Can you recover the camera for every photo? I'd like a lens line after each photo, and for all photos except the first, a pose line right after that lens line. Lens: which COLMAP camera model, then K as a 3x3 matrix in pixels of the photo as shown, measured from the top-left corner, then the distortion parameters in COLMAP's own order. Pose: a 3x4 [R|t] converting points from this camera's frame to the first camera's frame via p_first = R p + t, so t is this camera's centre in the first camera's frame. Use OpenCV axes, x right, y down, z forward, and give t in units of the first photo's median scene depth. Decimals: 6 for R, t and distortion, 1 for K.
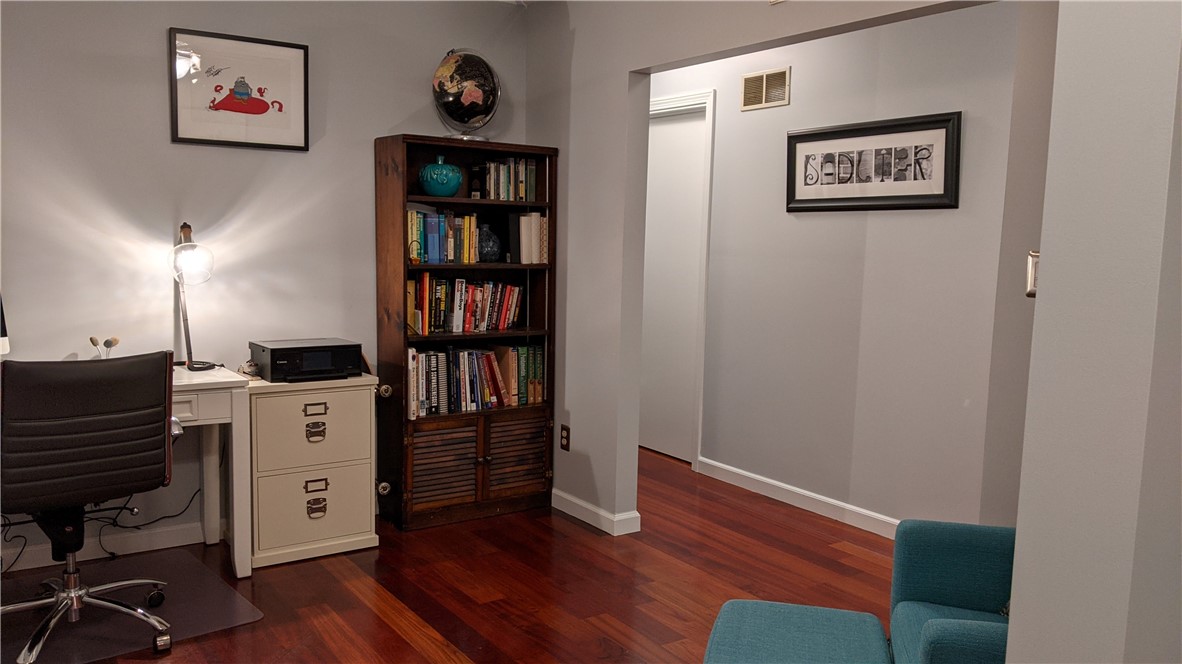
lens RADIAL K [[932.1, 0, 591.0], [0, 932.1, 332.0], [0, 0, 1]] dist [0.144325, -0.273623]
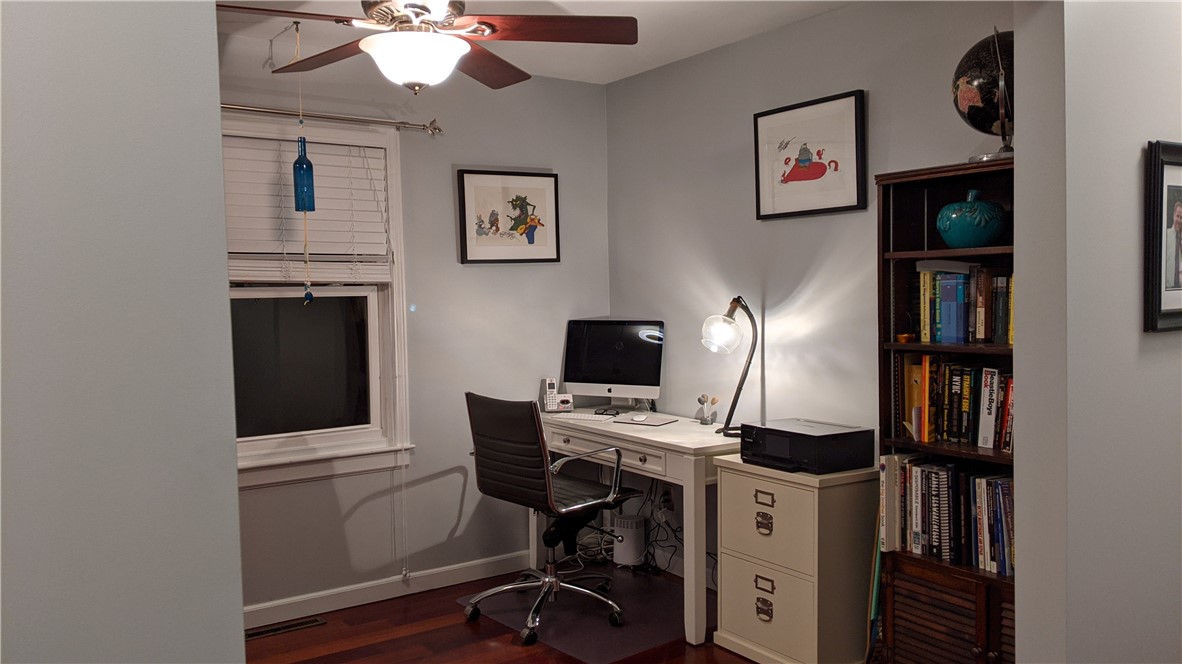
lens RADIAL K [[932.1, 0, 591.0], [0, 932.1, 332.0], [0, 0, 1]] dist [0.144325, -0.273623]
pose [[0.007307, 0.021858, -0.999734, 0.542715], [-0.091676, 0.995565, 0.021097, -0.072461], [0.995762, 0.091498, 0.009279, 0.729080]]
